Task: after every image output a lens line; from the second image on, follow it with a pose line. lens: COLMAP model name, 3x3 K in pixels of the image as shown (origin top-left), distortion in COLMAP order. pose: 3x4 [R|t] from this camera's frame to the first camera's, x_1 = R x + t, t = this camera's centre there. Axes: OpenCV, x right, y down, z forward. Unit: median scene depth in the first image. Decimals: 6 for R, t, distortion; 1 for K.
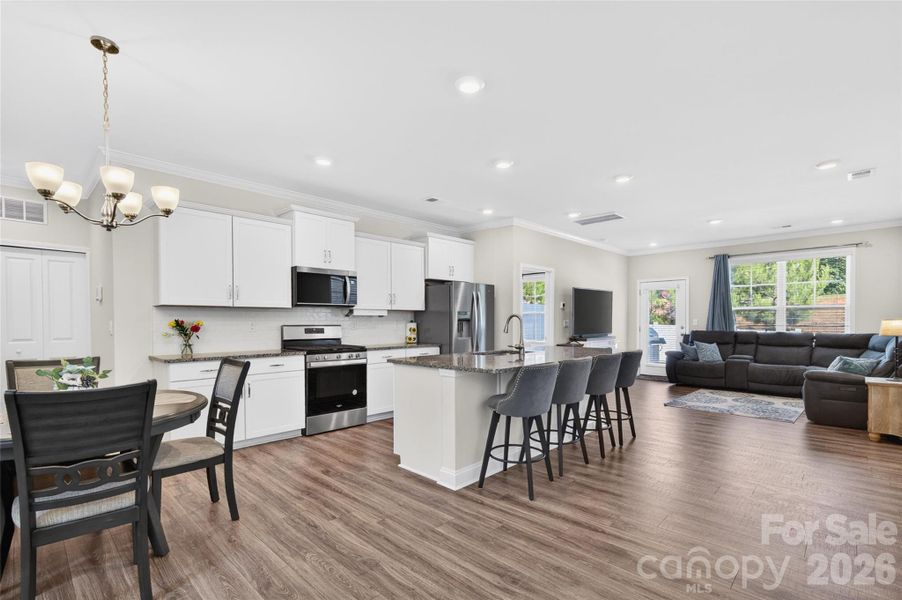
lens RADIAL K [[424.0, 0, 451.0], [0, 424.0, 321.9], [0, 0, 1]] dist [0.018615, 0.000018]
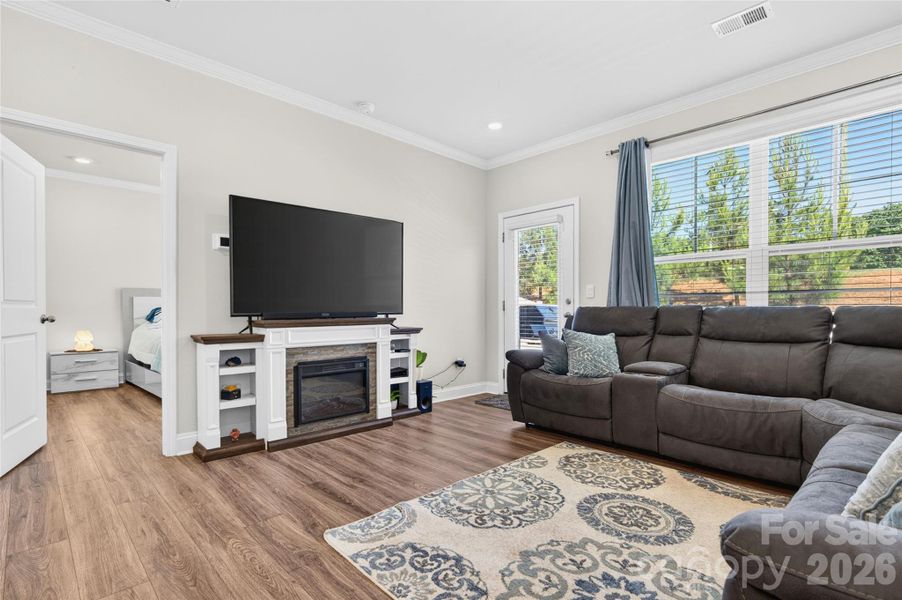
lens RADIAL K [[427.1, 0, 450.5], [0, 427.1, 314.6], [0, 0, 1]] dist [0.000219, 0.000132]
pose [[0.999956, 0.004688, -0.008084, 0.452694], [-0.004618, 0.999953, 0.008569, 0.027305], [0.008124, -0.008532, 0.999931, 0.548976]]
